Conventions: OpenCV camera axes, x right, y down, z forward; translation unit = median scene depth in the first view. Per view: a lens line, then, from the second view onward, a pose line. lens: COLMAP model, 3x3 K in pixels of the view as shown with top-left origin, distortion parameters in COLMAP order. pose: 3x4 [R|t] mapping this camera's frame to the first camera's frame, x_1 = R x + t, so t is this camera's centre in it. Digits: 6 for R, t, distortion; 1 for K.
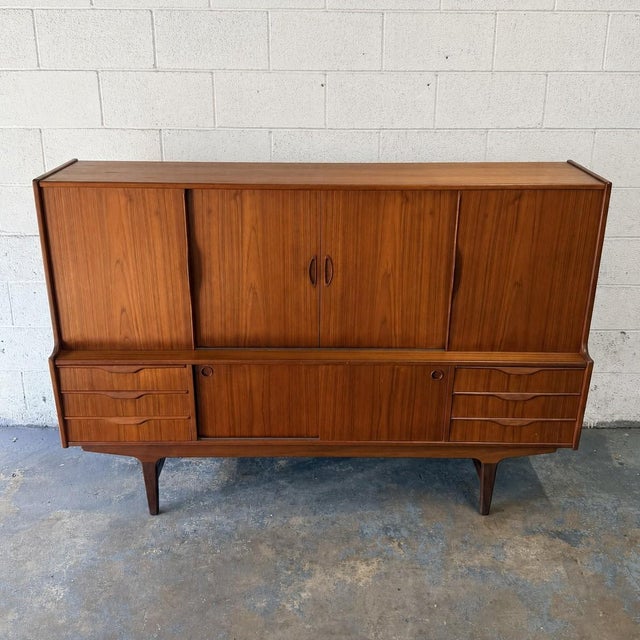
lens RADIAL K [[662.4, 0, 315.2], [0, 662.4, 288.0], [0, 0, 1]] dist [0.134608, -0.271648]
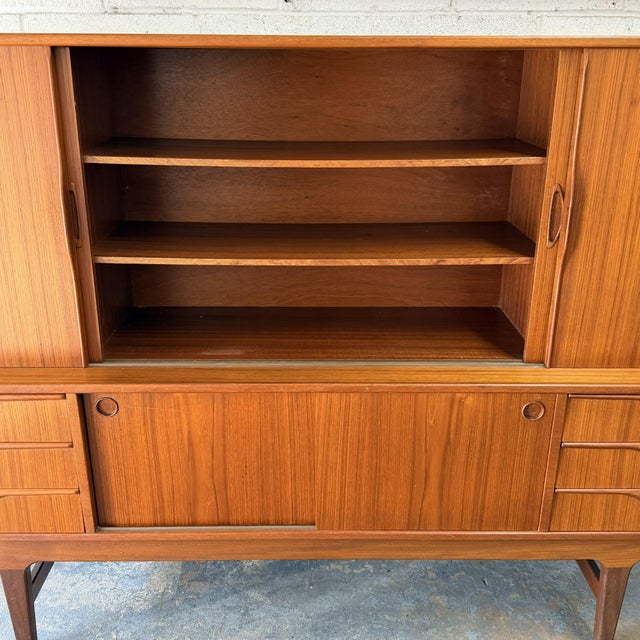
lens RADIAL K [[702.8, 0, 320.0], [0, 702.8, 320.0], [0, 0, 1]] dist [0.111851, -0.233810]
pose [[0.999975, -0.003286, 0.006189, 0.006628], [0.003378, 0.999882, -0.014980, 0.063710], [-0.006139, 0.015000, 0.999869, 0.417928]]
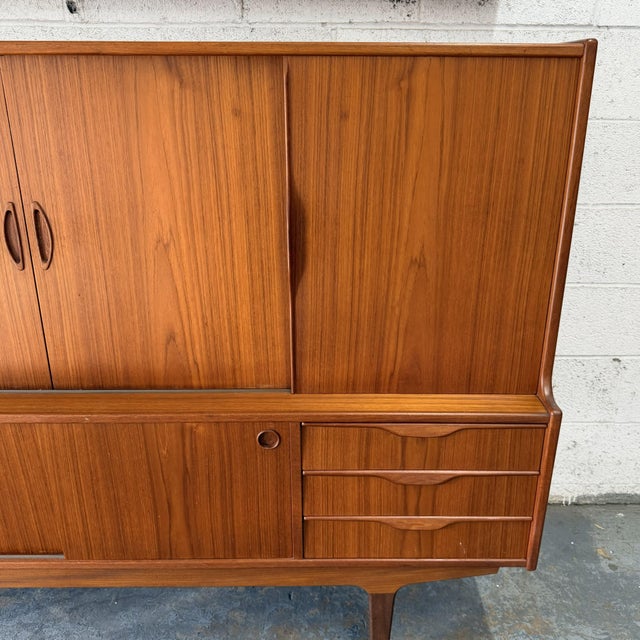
lens RADIAL K [[620.8, 0, 340.7], [0, 620.8, 334.9], [0, 0, 1]] dist [0.106565, -0.202950]
pose [[0.999793, -0.002716, 0.020177, 0.226158], [0.002429, 0.999895, 0.014273, 0.040855], [-0.020214, -0.014221, 0.999695, 0.503758]]
